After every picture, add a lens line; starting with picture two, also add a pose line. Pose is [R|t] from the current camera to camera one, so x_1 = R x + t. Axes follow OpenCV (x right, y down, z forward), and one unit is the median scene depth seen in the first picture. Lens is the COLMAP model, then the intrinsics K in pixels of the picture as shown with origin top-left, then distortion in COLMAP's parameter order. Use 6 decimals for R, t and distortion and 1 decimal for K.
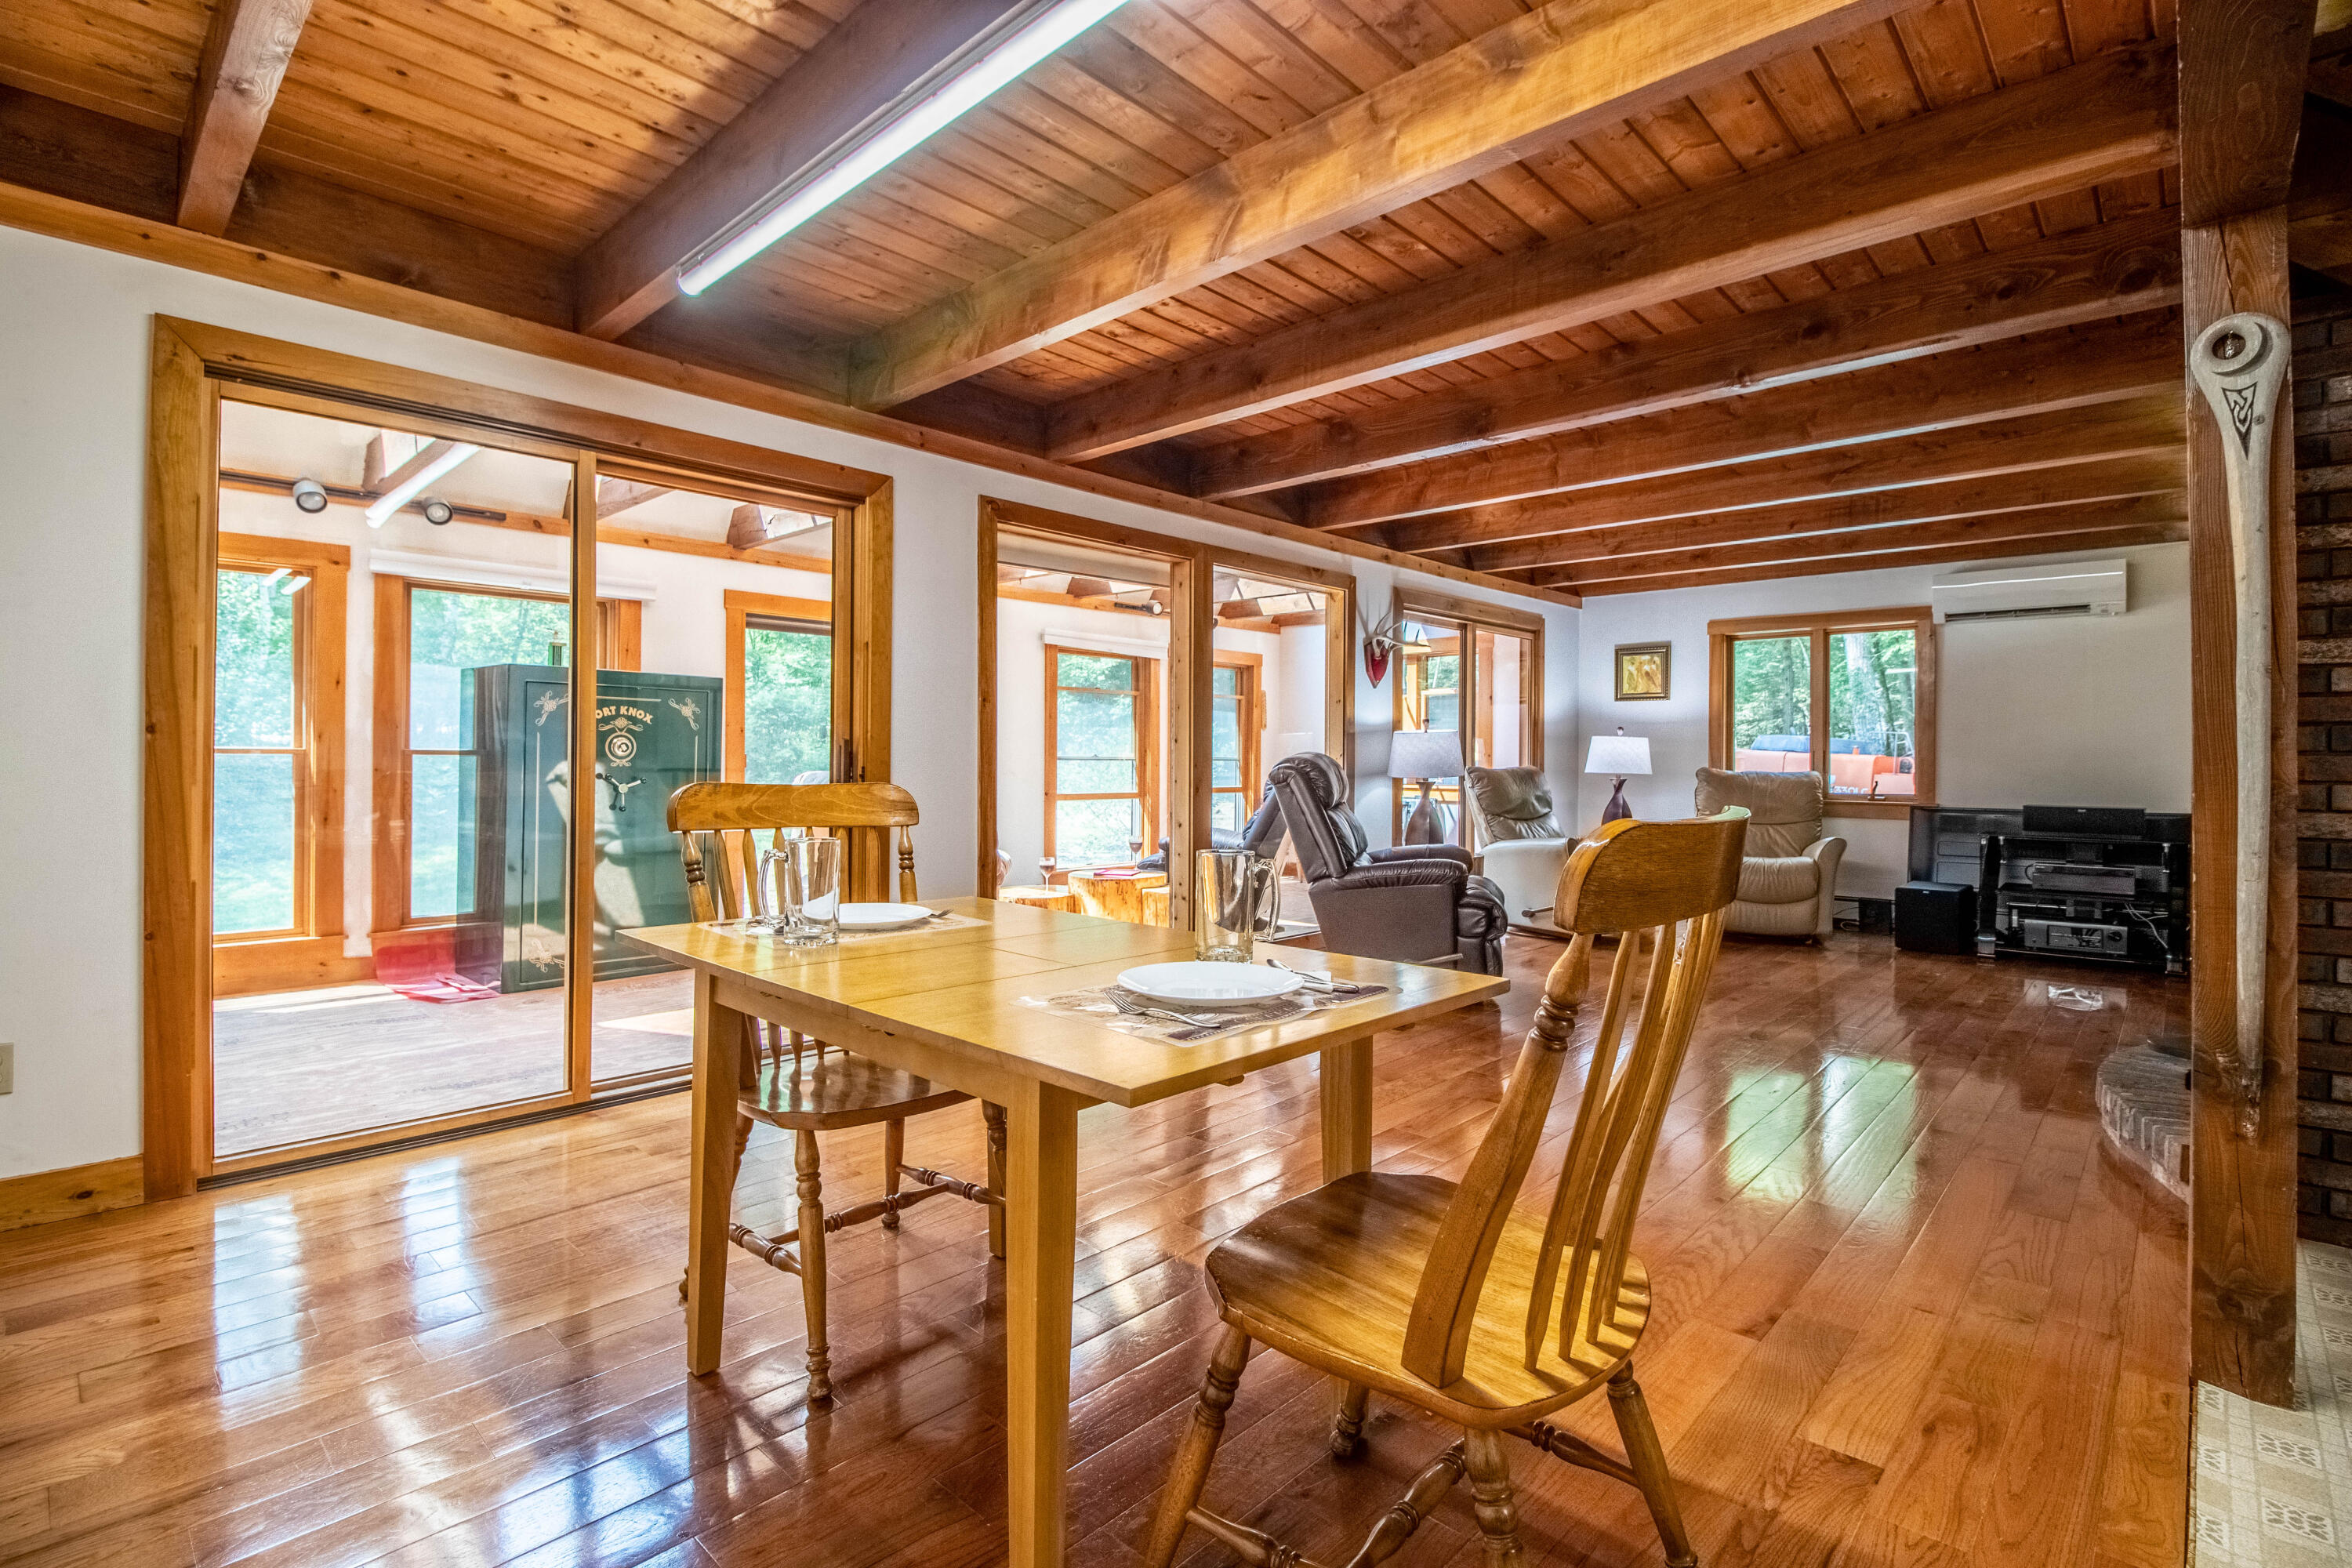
lens RADIAL K [[1100.7, 0, 1167.6], [0, 1100.7, 770.7], [0, 0, 1]] dist [-0.024543, -0.001877]
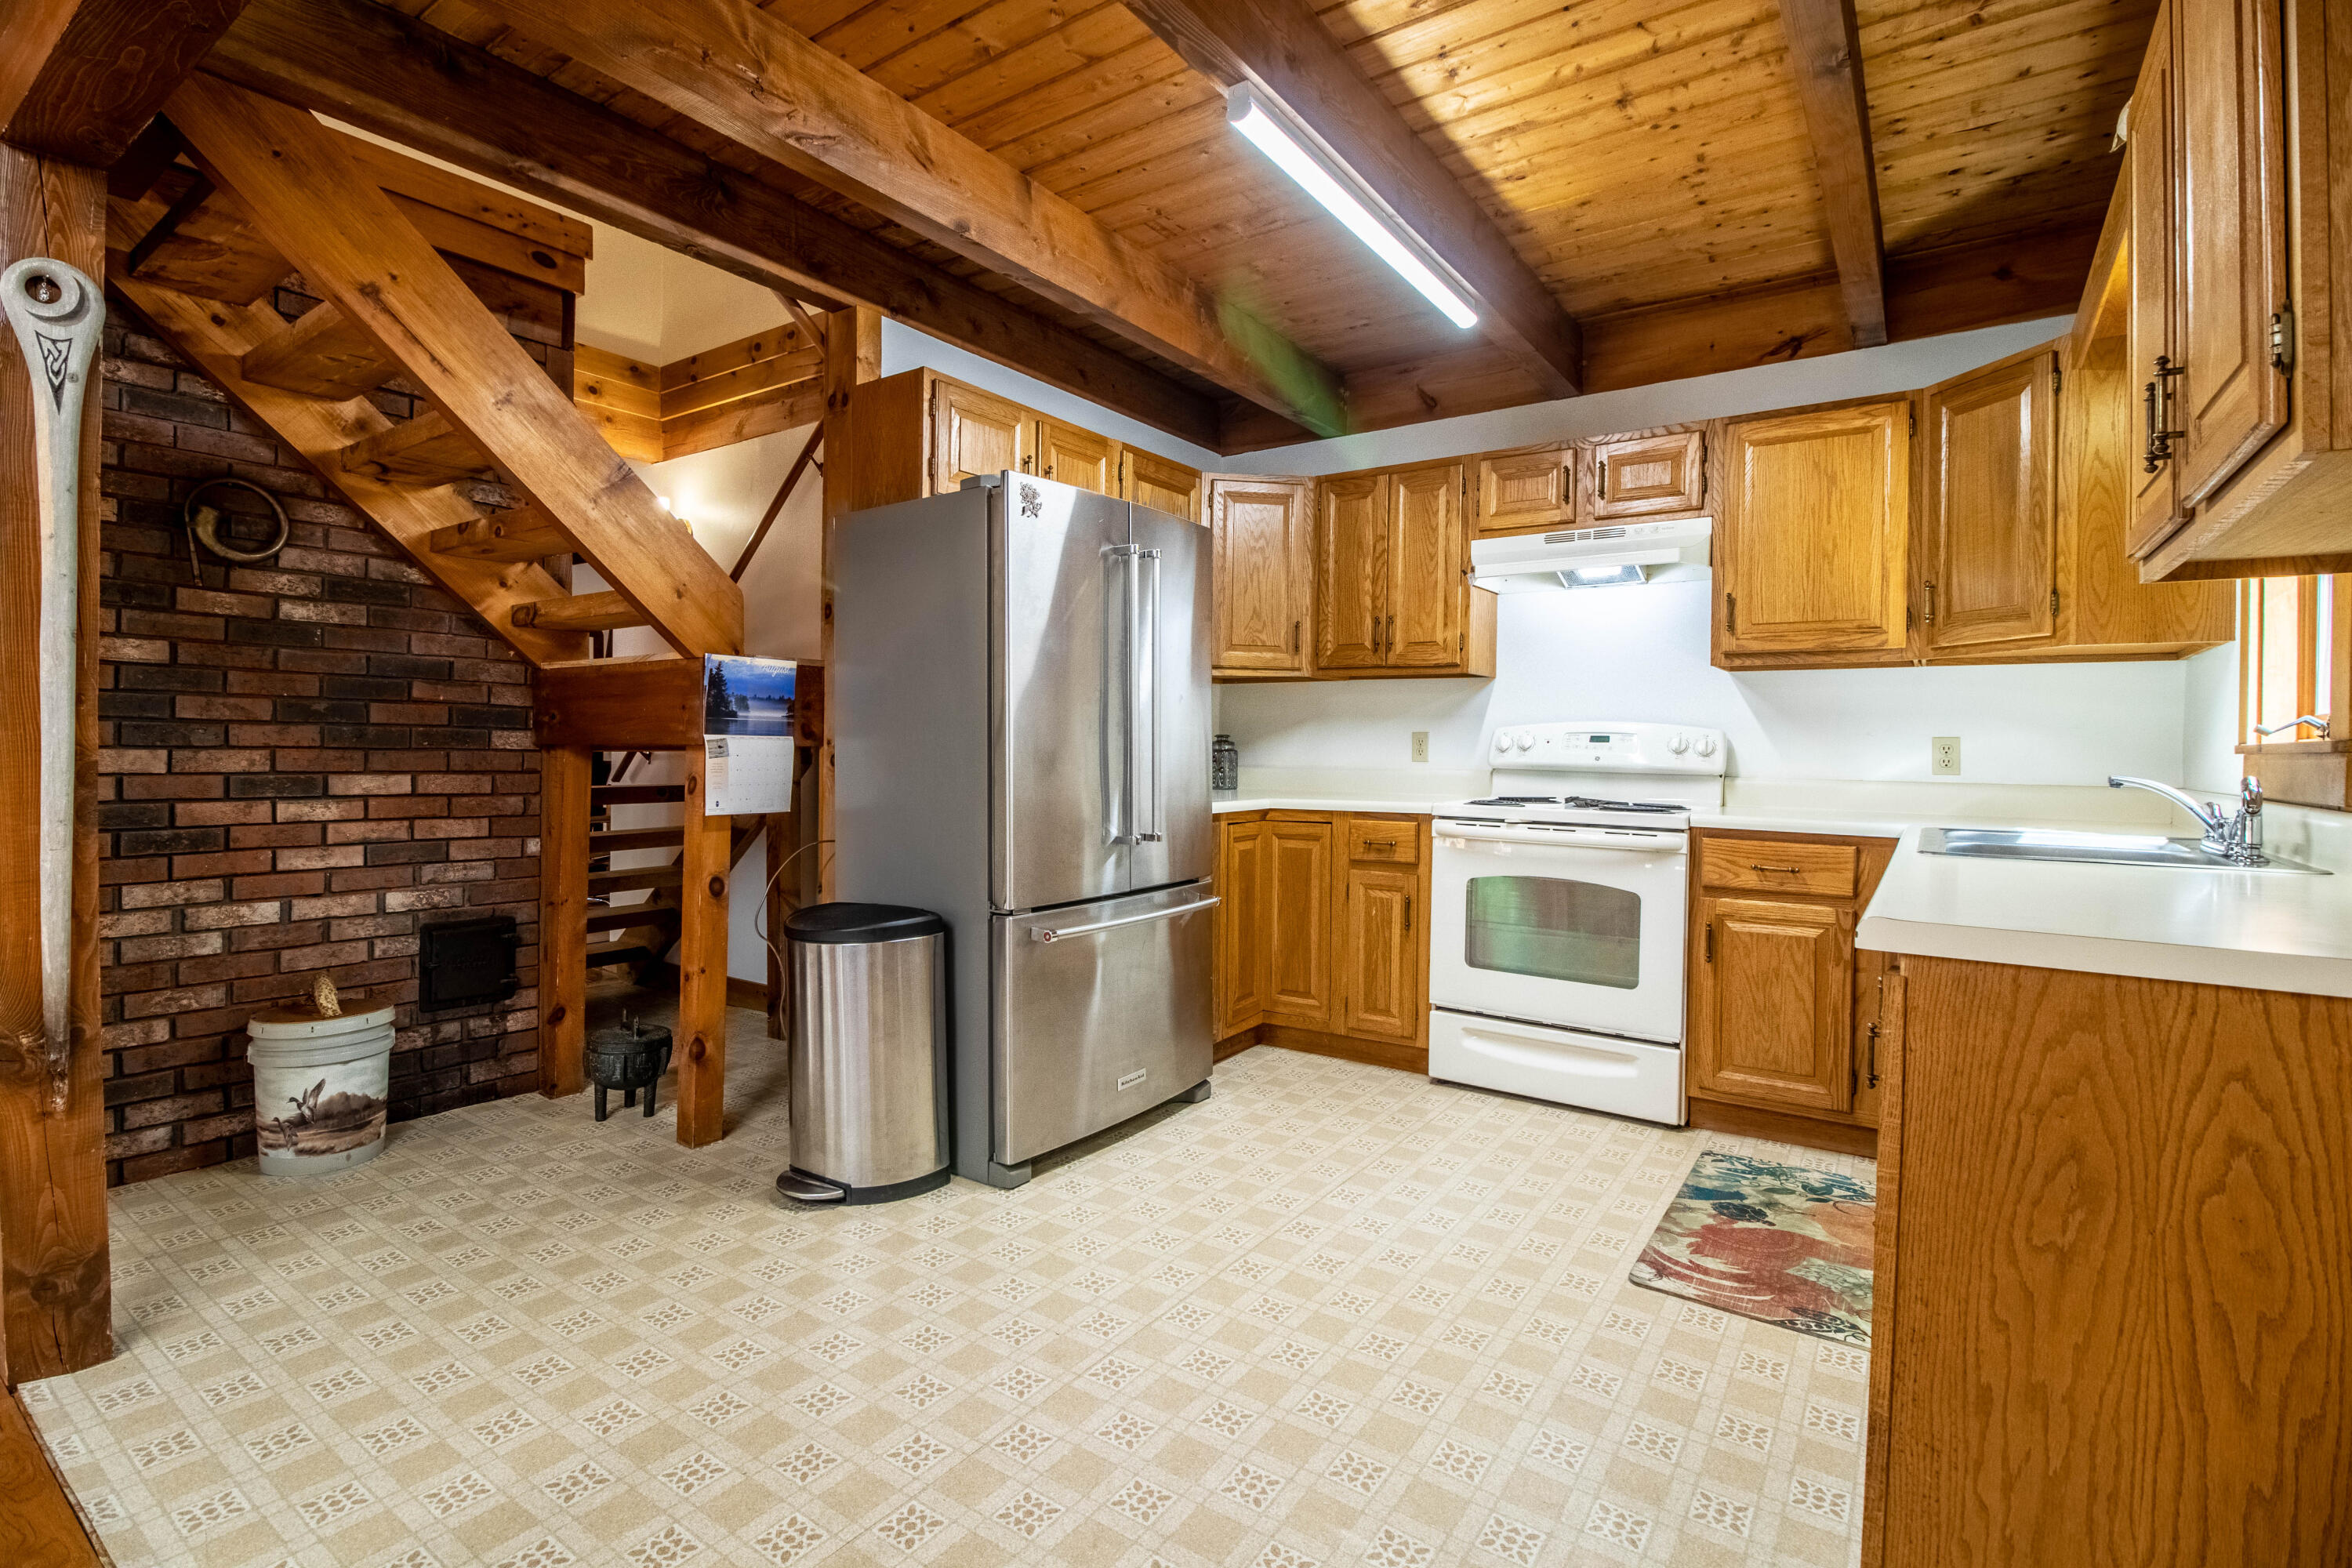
lens RADIAL K [[1100.7, 0, 1167.9], [0, 1100.7, 771.7], [0, 0, 1]] dist [-0.024543, -0.001877]
pose [[-0.139993, -0.029461, 0.989714, -0.088341], [-0.006482, 0.999563, 0.028838, -0.002565], [-0.990131, -0.002378, -0.140123, 0.134918]]
